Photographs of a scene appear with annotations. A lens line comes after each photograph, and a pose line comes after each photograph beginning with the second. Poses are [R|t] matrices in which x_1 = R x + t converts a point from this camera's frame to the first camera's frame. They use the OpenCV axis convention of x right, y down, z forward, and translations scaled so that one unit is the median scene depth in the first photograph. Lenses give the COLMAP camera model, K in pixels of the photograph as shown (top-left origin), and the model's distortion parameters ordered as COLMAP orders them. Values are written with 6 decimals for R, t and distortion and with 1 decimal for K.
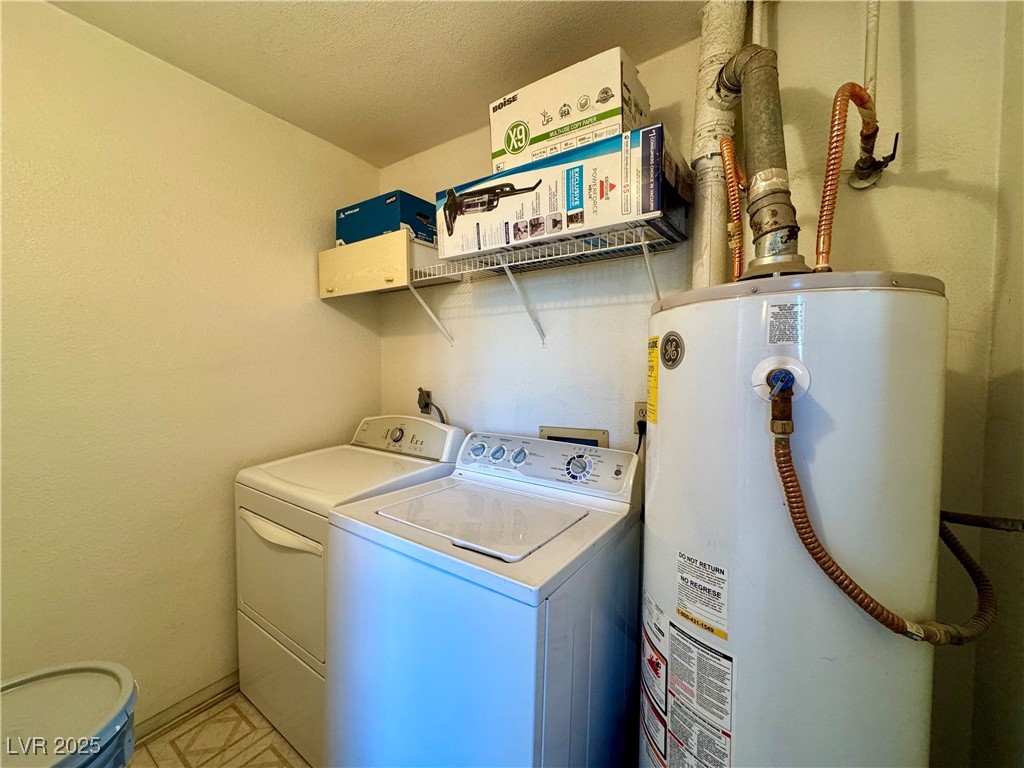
lens RADIAL K [[409.3, 0, 512.5], [0, 409.3, 381.5], [0, 0, 1]] dist [-0.002157, 0.000346]
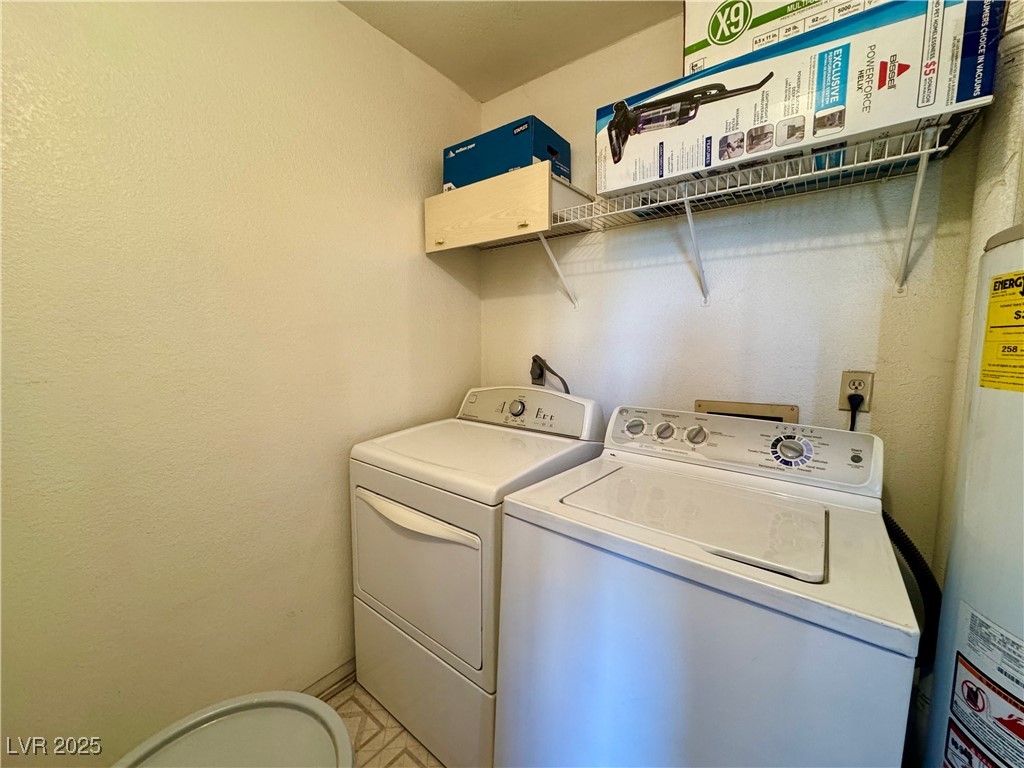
lens RADIAL K [[409.3, 0, 512.5], [0, 409.3, 381.5], [0, 0, 1]] dist [-0.002157, 0.000346]
pose [[0.997976, 0.010104, -0.062790, -0.306740], [-0.006513, 0.998345, 0.057132, 0.029617], [0.063263, -0.056607, 0.996390, 0.162830]]
